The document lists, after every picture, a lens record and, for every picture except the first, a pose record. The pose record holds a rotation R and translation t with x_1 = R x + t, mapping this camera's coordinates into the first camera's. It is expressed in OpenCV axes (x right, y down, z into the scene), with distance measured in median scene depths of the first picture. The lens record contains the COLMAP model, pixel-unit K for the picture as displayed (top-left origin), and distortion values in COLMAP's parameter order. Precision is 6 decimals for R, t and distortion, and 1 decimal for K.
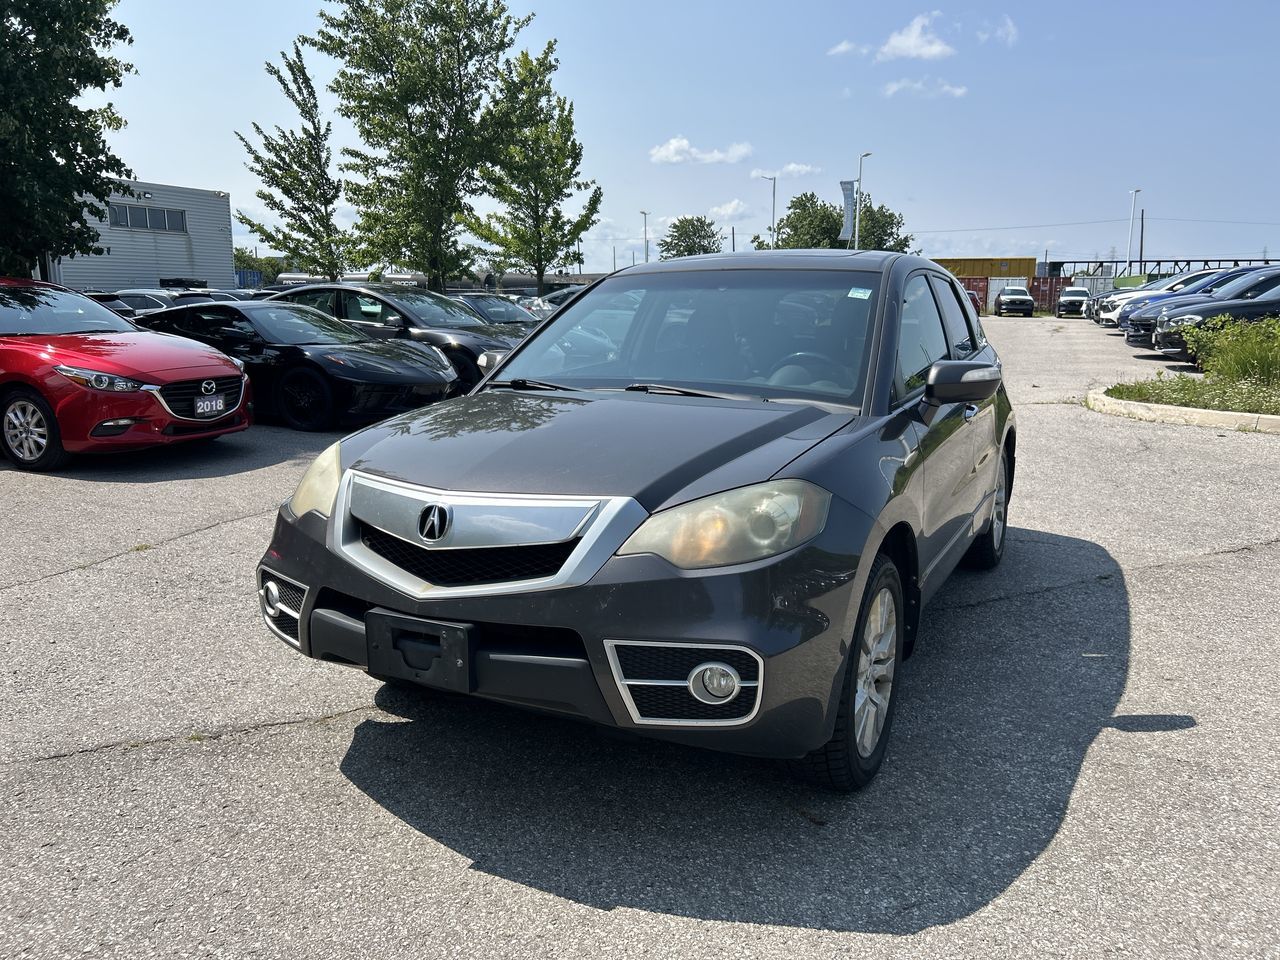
lens RADIAL K [[971.8, 0, 627.1], [0, 971.8, 445.4], [0, 0, 1]] dist [0.043001, -0.052880]
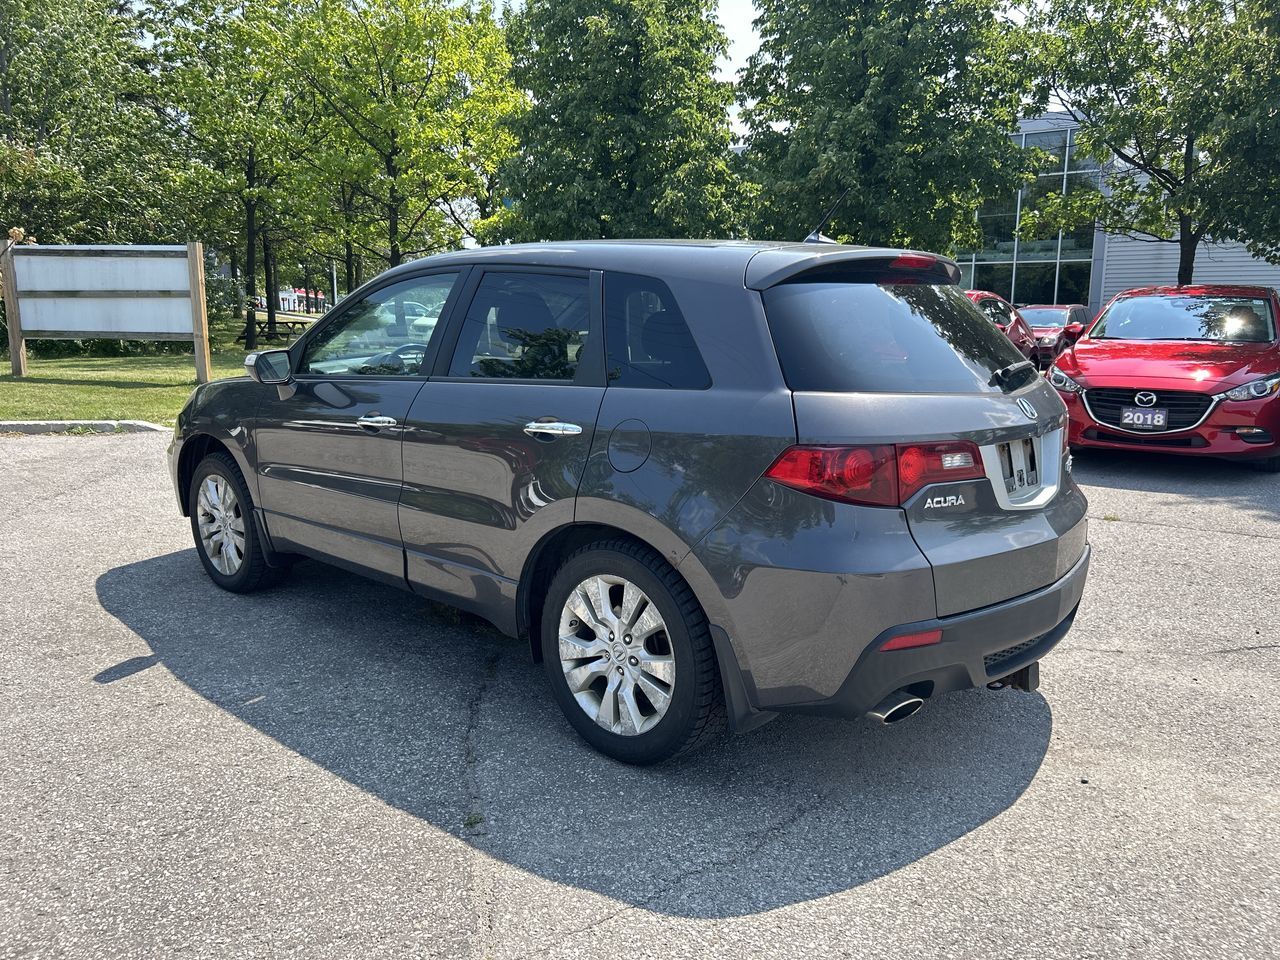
lens RADIAL K [[971.8, 0, 627.1], [0, 971.8, 445.4], [0, 0, 1]] dist [0.043001, -0.052880]
pose [[-0.254468, 0.136790, -0.957358, 0.244613], [-0.150978, 0.972188, 0.179039, -0.043927], [0.955223, 0.190100, -0.226739, 0.299530]]
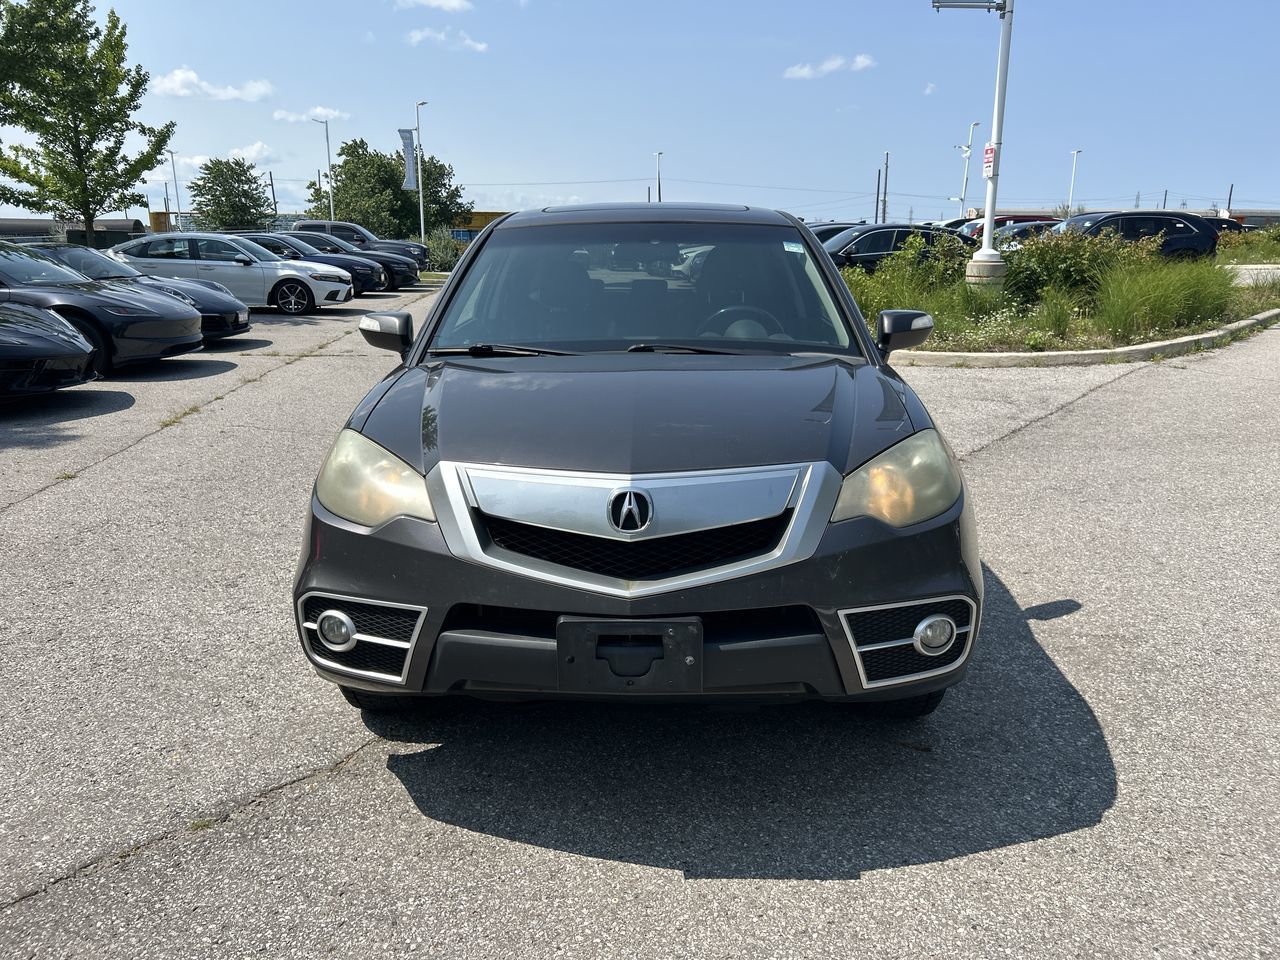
lens RADIAL K [[971.8, 0, 627.1], [0, 971.8, 445.4], [0, 0, 1]] dist [0.043001, -0.052880]
pose [[0.896770, -0.086517, 0.433956, -0.073479], [0.065533, 0.995852, 0.063117, -0.004517], [-0.437617, -0.028163, 0.898720, 0.026907]]
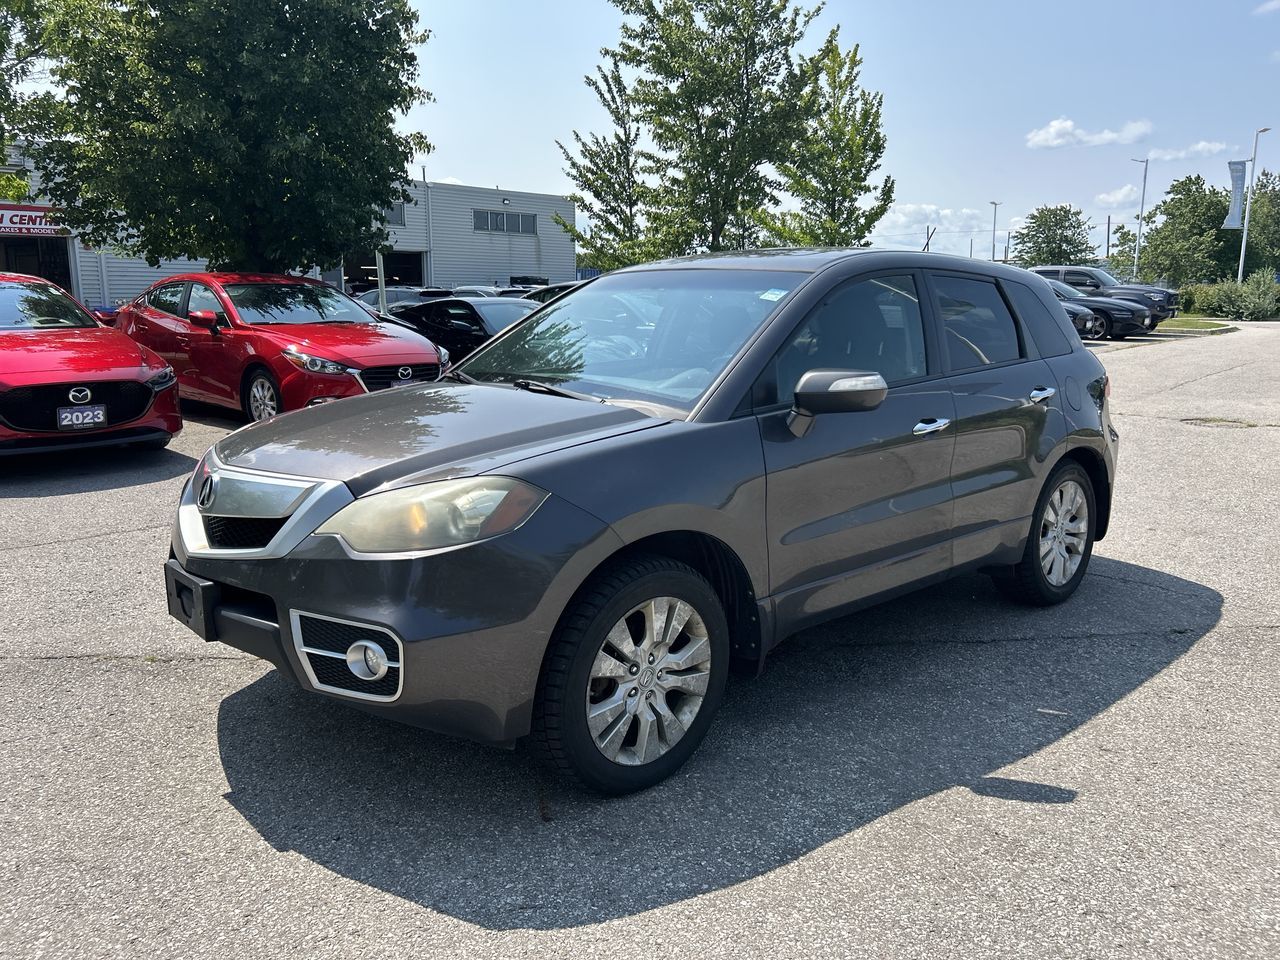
lens RADIAL K [[970.4, 0, 631.3], [0, 970.4, 443.6], [0, 0, 1]] dist [0.039891, -0.036910]
pose [[0.938506, 0.058677, -0.340240, 0.083157], [-0.057651, 0.998250, 0.013133, -0.002834], [0.340415, 0.007290, 0.940247, 0.010435]]
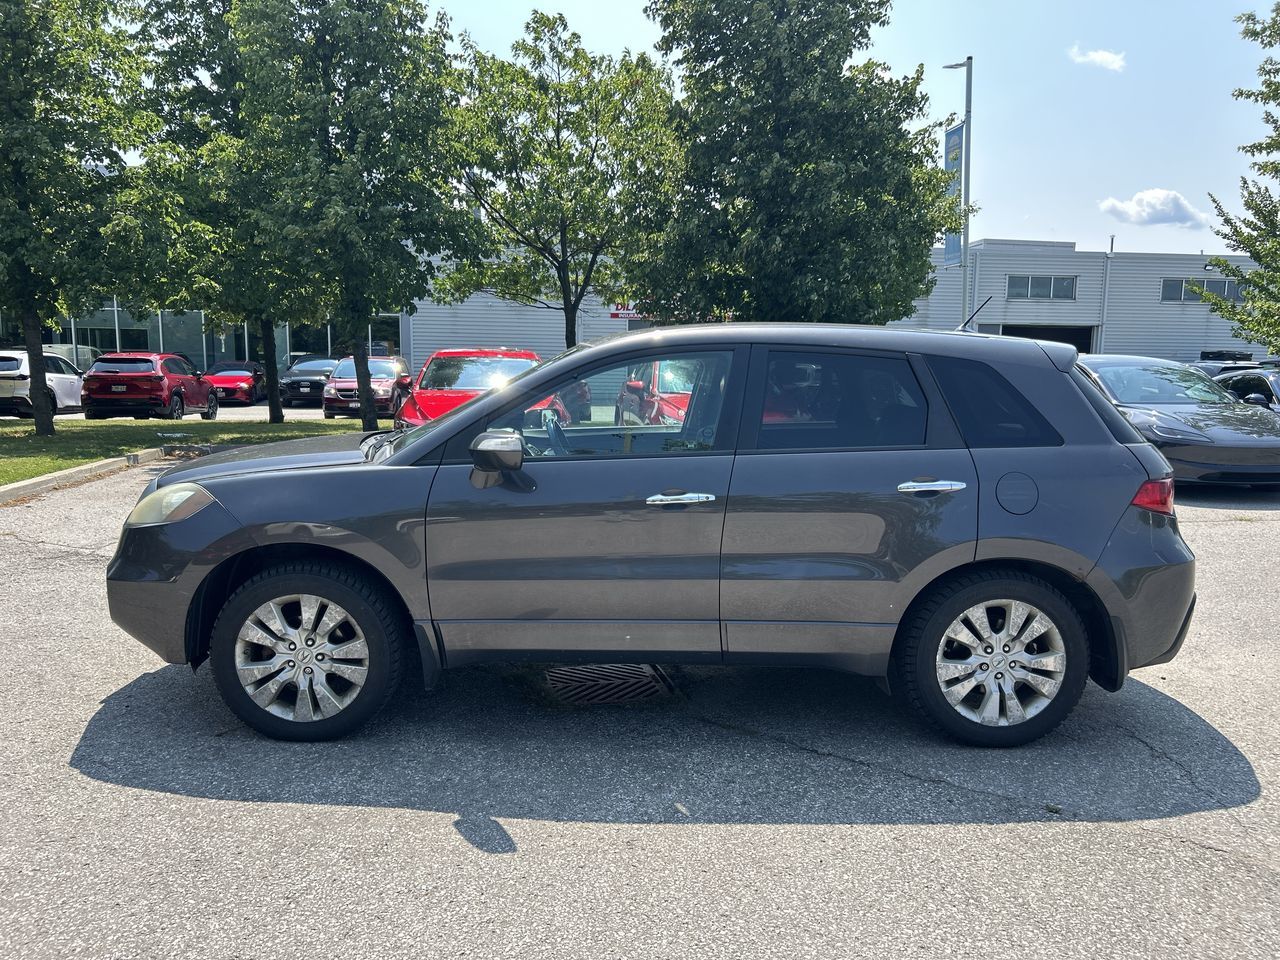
lens RADIAL K [[970.7, 0, 640.0], [0, 970.7, 480.0], [0, 0, 1]] dist [0.047845, -0.047246]
pose [[0.482046, 0.114200, -0.868672, 0.230851], [-0.147357, 0.987913, 0.048104, -0.018229], [0.863665, 0.104816, 0.493047, 0.109447]]
